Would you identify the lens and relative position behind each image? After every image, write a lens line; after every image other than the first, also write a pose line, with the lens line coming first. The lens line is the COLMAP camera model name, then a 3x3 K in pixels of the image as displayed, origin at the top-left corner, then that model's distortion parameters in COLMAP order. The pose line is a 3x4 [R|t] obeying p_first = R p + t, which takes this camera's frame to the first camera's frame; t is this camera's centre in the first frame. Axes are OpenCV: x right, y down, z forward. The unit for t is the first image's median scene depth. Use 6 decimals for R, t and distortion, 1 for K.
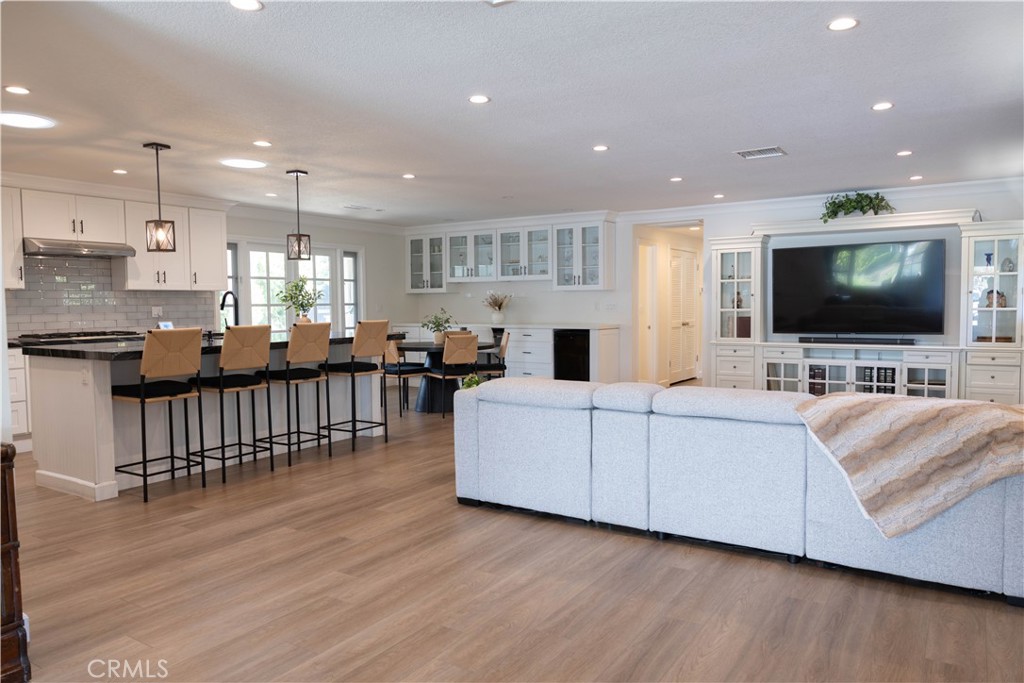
lens RADIAL K [[699.4, 0, 513.8], [0, 699.4, 342.1], [0, 0, 1]] dist [-0.008794, 0.001525]
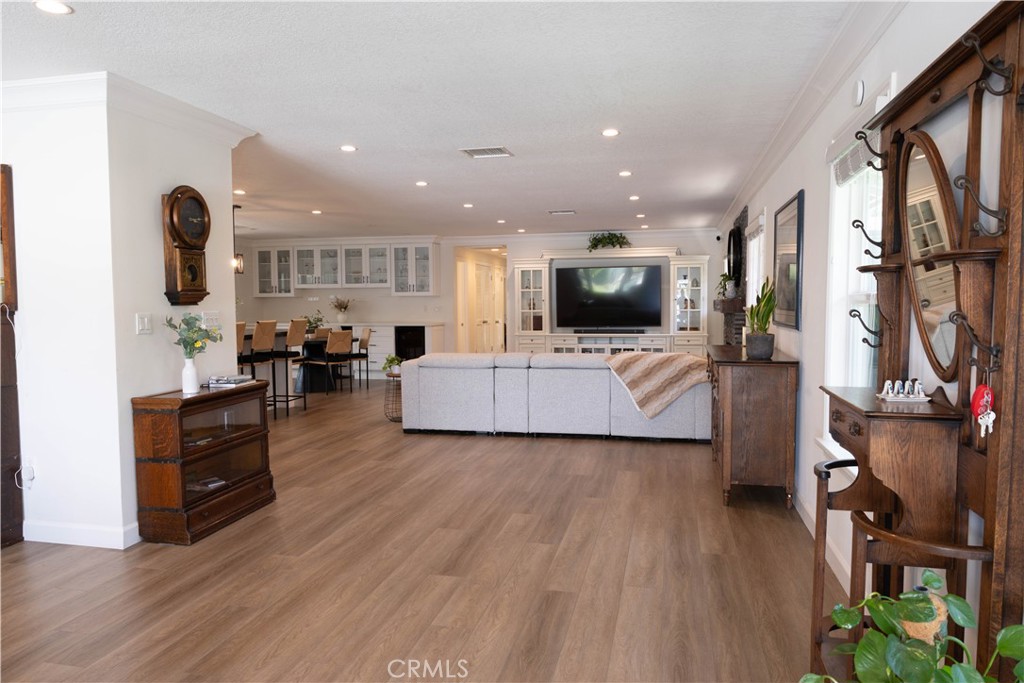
lens RADIAL K [[699.4, 0, 513.5], [0, 699.4, 343.6], [0, 0, 1]] dist [-0.008794, 0.001525]
pose [[0.936206, -0.017553, 0.351014, -0.227468], [0.017589, 0.999841, 0.003084, 0.015486], [-0.351013, 0.003287, 0.936365, -0.326791]]
